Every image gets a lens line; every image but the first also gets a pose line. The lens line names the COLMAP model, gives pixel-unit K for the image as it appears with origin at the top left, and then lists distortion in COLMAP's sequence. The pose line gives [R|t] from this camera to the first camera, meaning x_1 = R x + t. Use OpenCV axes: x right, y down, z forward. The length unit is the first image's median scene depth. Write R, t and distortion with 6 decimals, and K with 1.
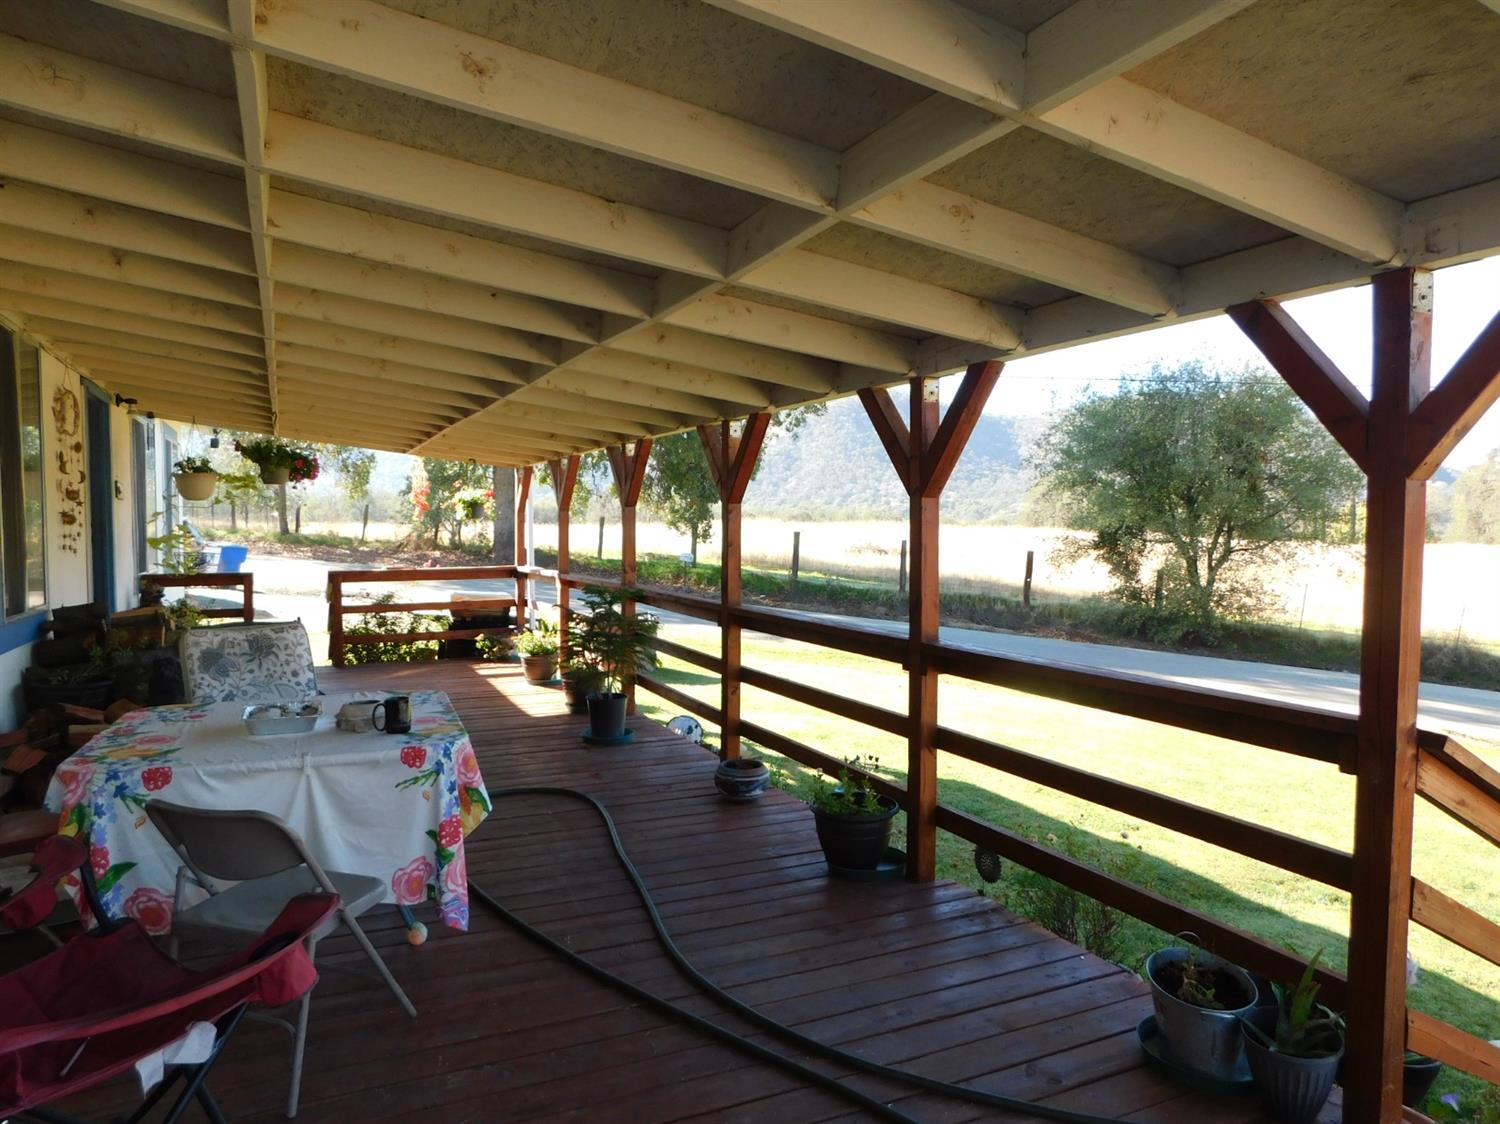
lens RADIAL K [[990.9, 0, 768.6], [0, 990.9, 567.0], [0, 0, 1]] dist [-0.069191, 0.064557]
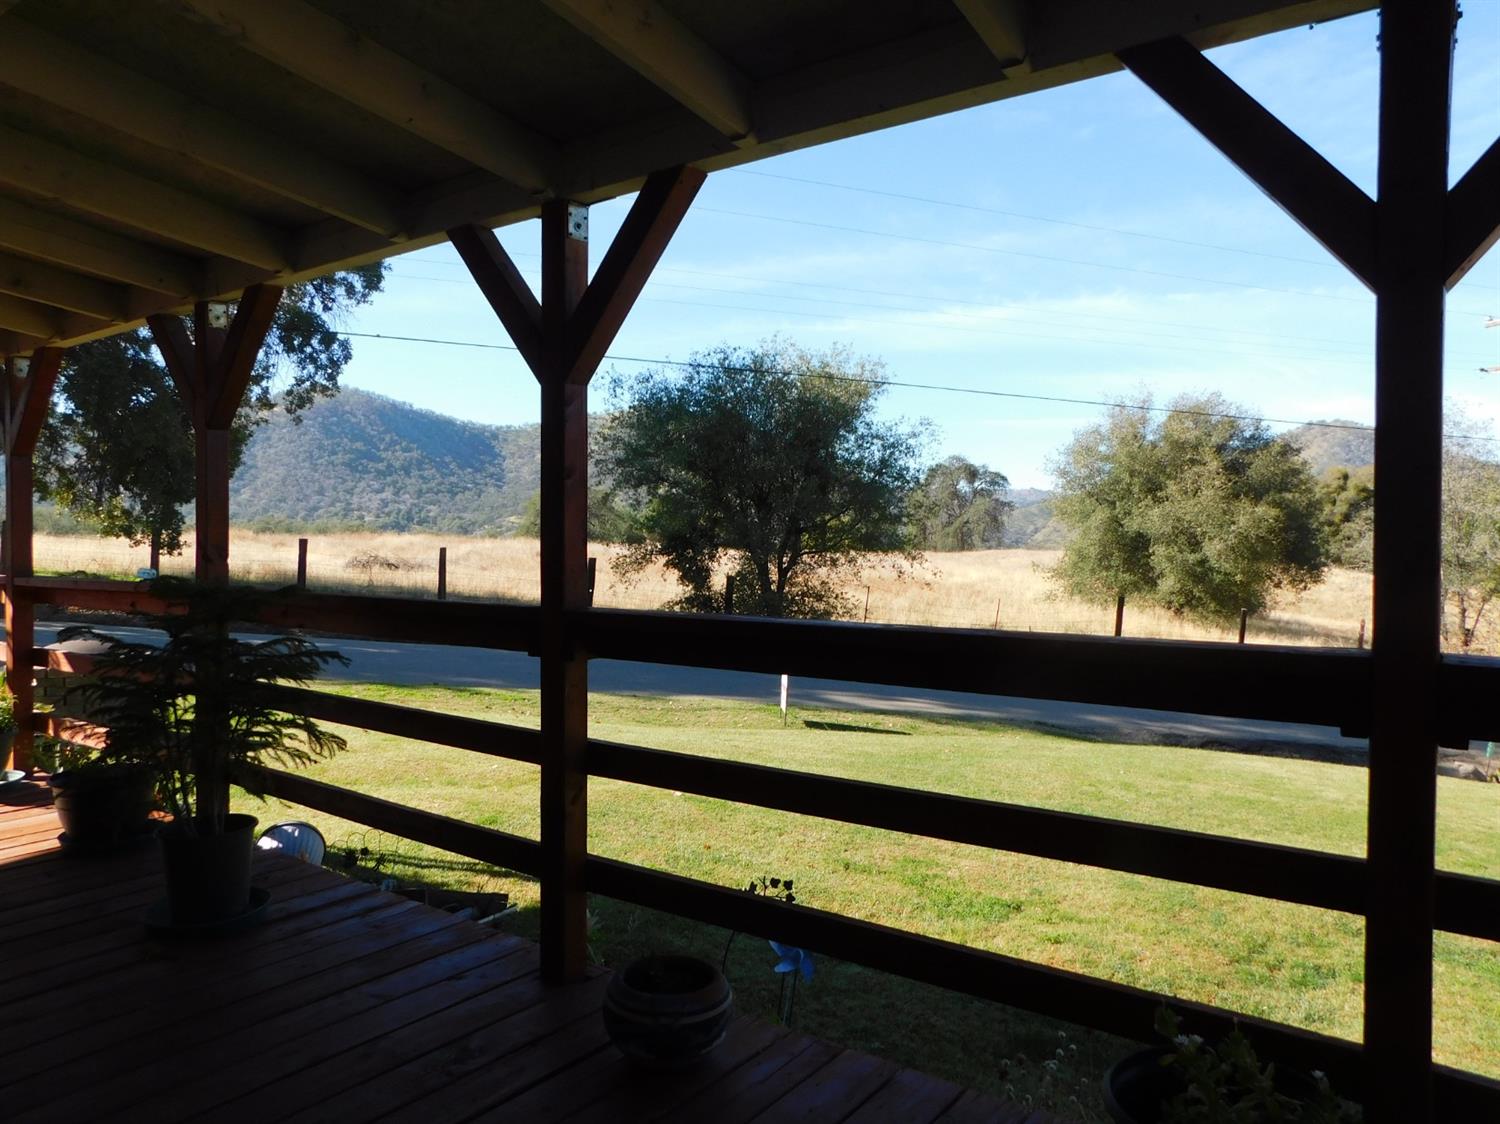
lens RADIAL K [[1035.0, 0, 749.5], [0, 1035.0, 553.2], [0, 0, 1]] dist [-0.066112, 0.056315]
pose [[0.886017, -0.012172, 0.463494, -0.037721], [0.026416, 0.999357, -0.024254, 0.005564], [-0.462900, 0.033733, 0.885768, 0.111643]]
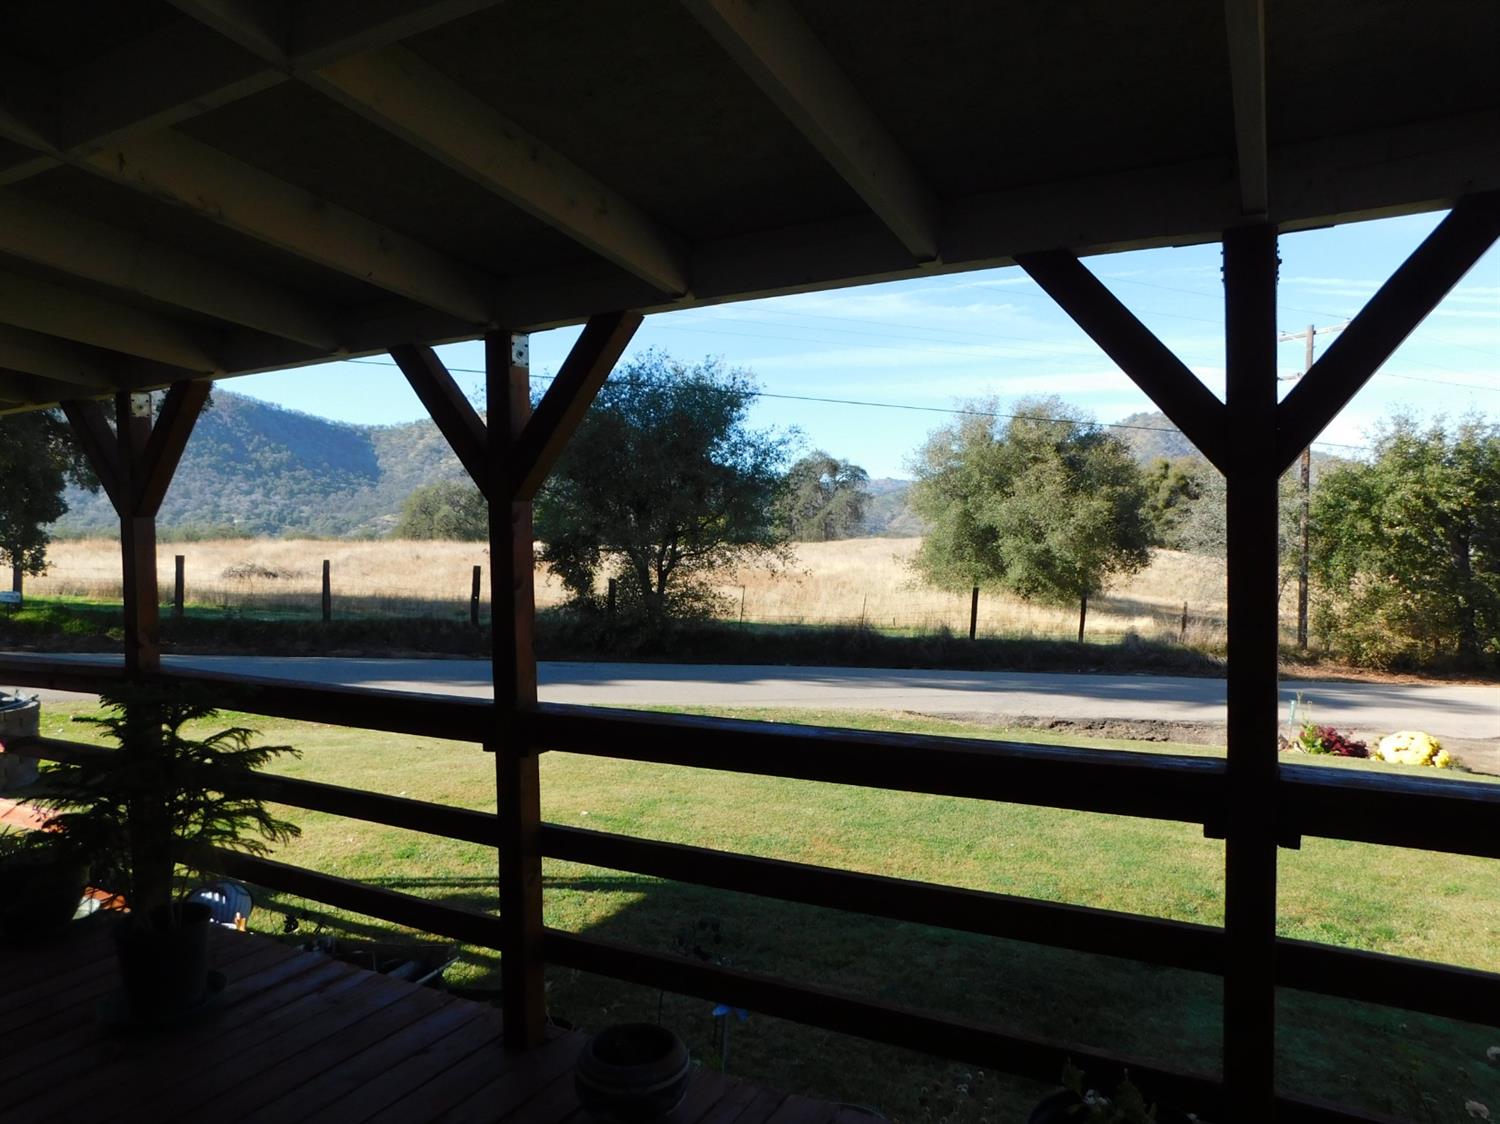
lens RADIAL K [[990.9, 0, 748.1], [0, 990.9, 553.7], [0, 0, 1]] dist [-0.069191, 0.064557]
pose [[0.820556, -0.038286, 0.570282, -0.045618], [0.053213, 0.998538, -0.009531, -0.005353], [-0.569083, 0.038167, 0.821394, 0.108948]]
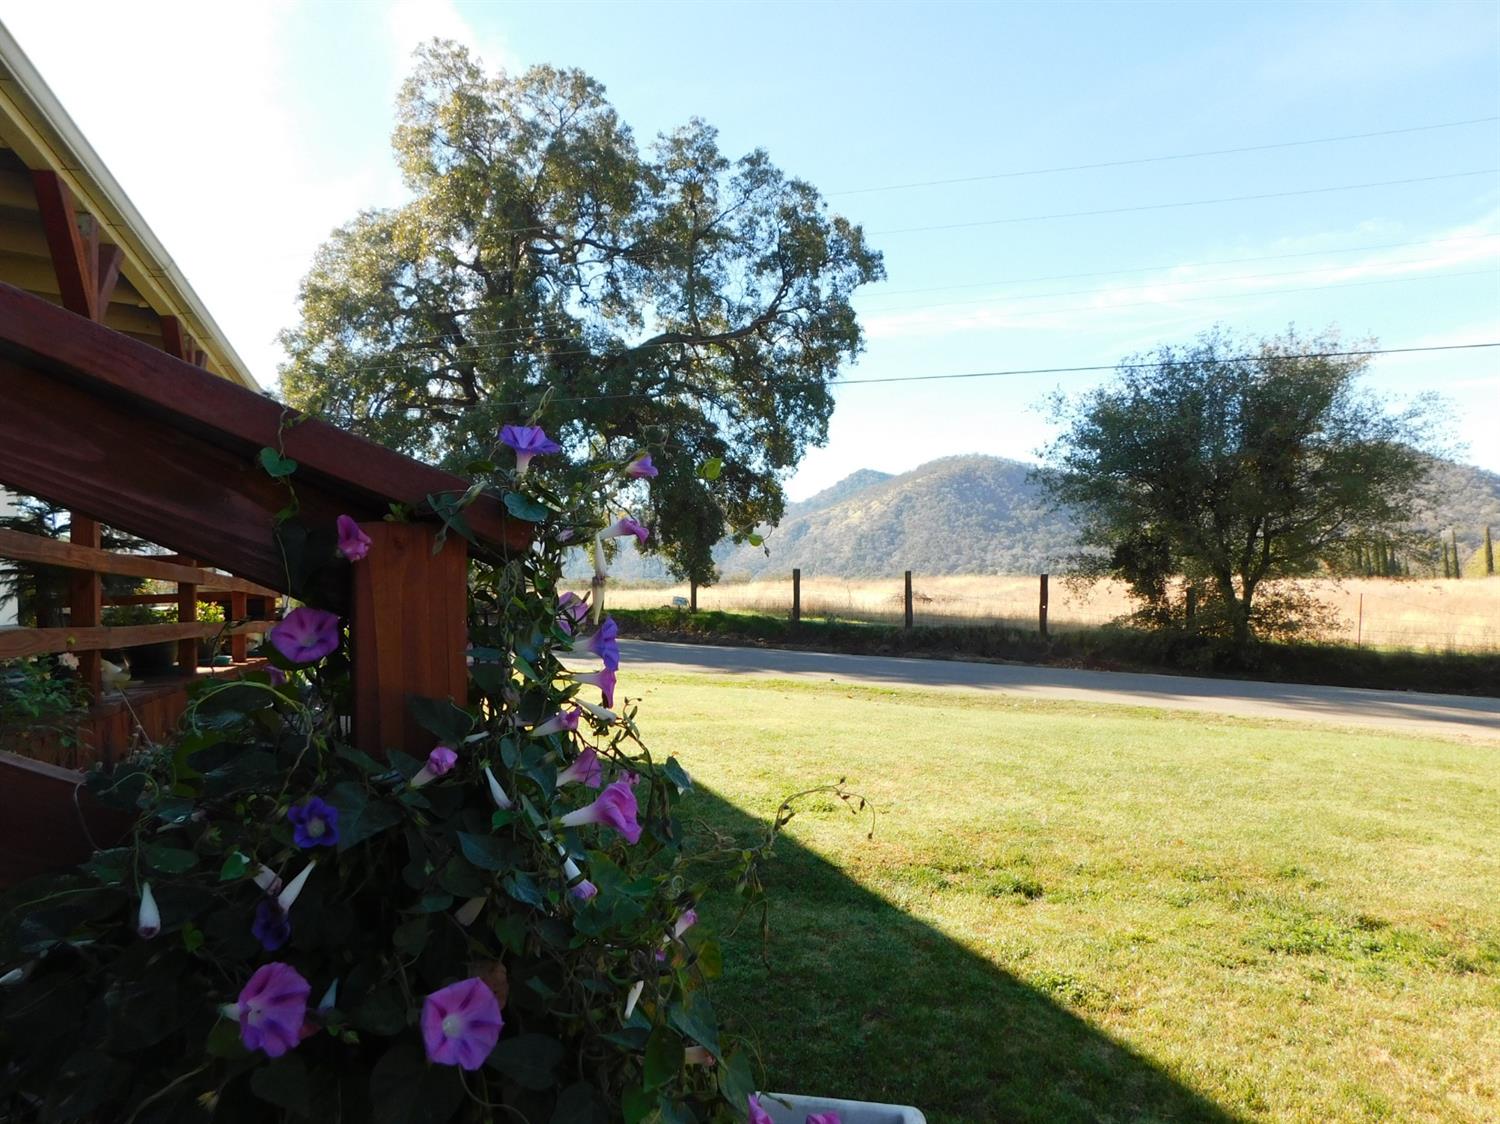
lens RADIAL K [[990.9, 0, 759.2], [0, 990.9, 565.5], [0, 0, 1]] dist [-0.069191, 0.064557]
pose [[0.992233, -0.044811, -0.116045, 0.109719], [0.035308, 0.995949, -0.082694, 0.039859], [0.119280, 0.077954, 0.989796, 0.076533]]
